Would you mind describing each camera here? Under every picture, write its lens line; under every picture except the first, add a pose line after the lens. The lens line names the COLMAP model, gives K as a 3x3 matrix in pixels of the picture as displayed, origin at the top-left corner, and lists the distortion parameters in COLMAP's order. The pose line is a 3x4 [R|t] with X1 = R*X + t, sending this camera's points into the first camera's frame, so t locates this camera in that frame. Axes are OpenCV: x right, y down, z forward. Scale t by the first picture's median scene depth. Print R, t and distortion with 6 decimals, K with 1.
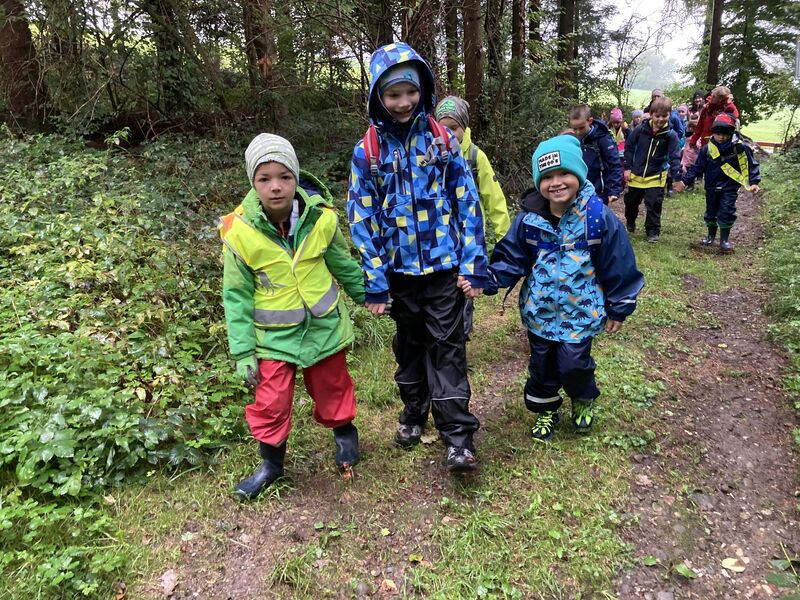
lens RADIAL K [[674.5, 0, 395.9], [0, 674.5, 311.3], [0, 0, 1]] dist [0.029695, -0.023957]
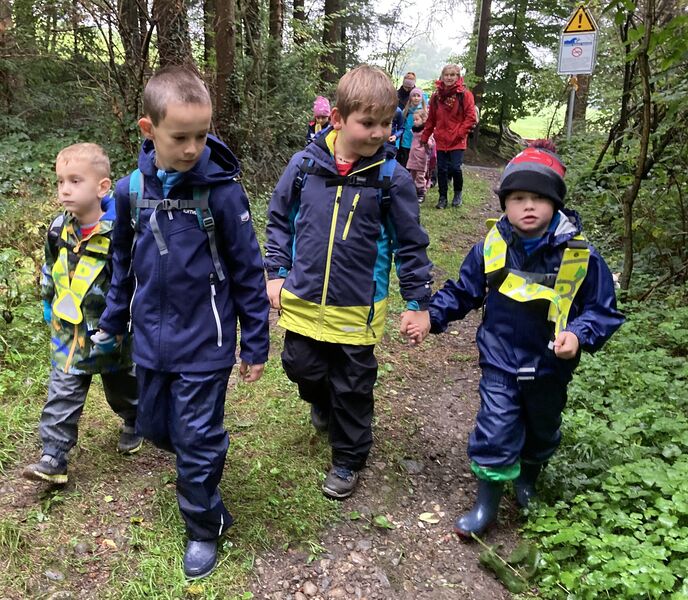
lens RADIAL K [[744.8, 0, 240.4], [0, 744.8, 329.9], [0, 0, 1]] dist [0.013389, 0.000000]
pose [[0.992623, 0.007783, 0.120994, 0.027127], [-0.010456, 0.999715, 0.021470, 0.027712], [-0.120793, -0.022576, 0.992421, -0.083928]]
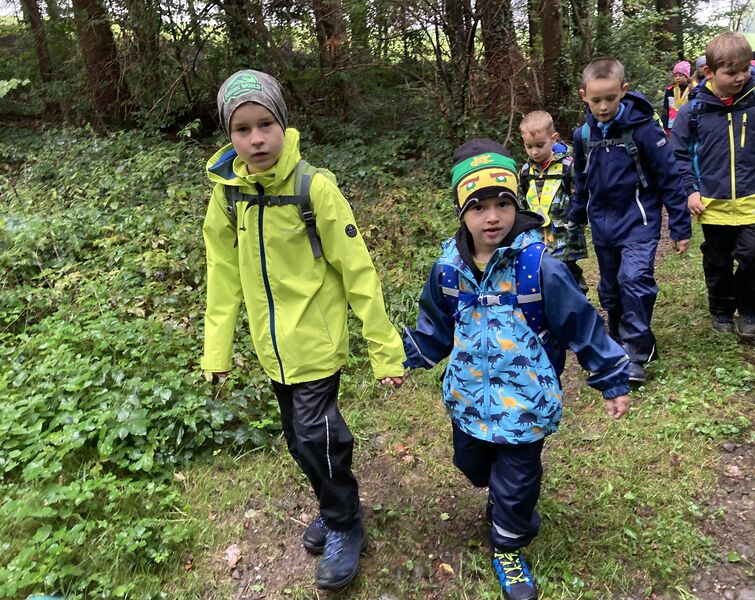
lens RADIAL K [[713.7, 0, 352.7], [0, 713.7, 291.9], [0, 0, 1]] dist [0.017481, 0.000000]
pose [[0.983610, -0.022755, -0.178869, 0.028456], [0.021707, 0.999734, -0.007815, 0.004019], [0.178999, 0.003804, 0.983842, -0.026291]]
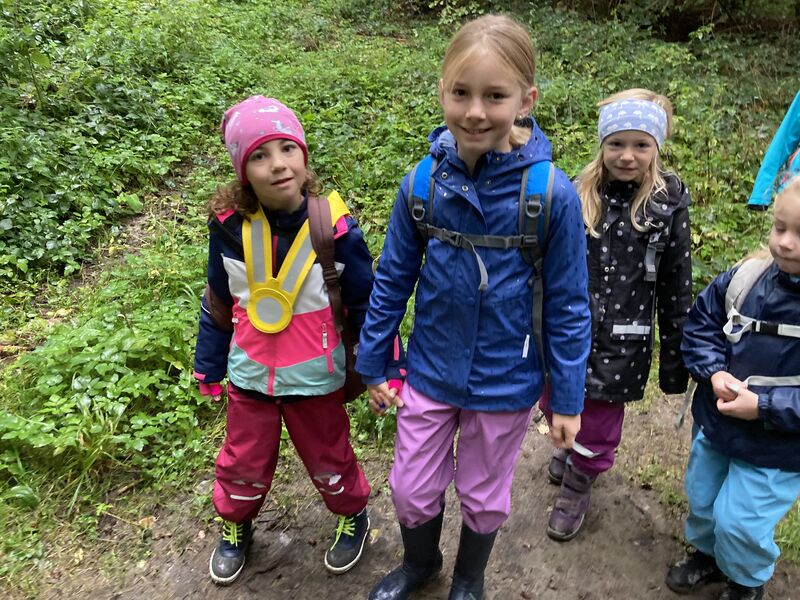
lens RADIAL K [[674.5, 0, 386.1], [0, 674.5, 288.7], [0, 0, 1]] dist [0.029695, -0.023957]
pose [[0.757733, 0.337827, -0.558313, -0.050184], [-0.274279, 0.941201, 0.197259, 0.081228], [0.592125, 0.003664, 0.805838, -0.262154]]
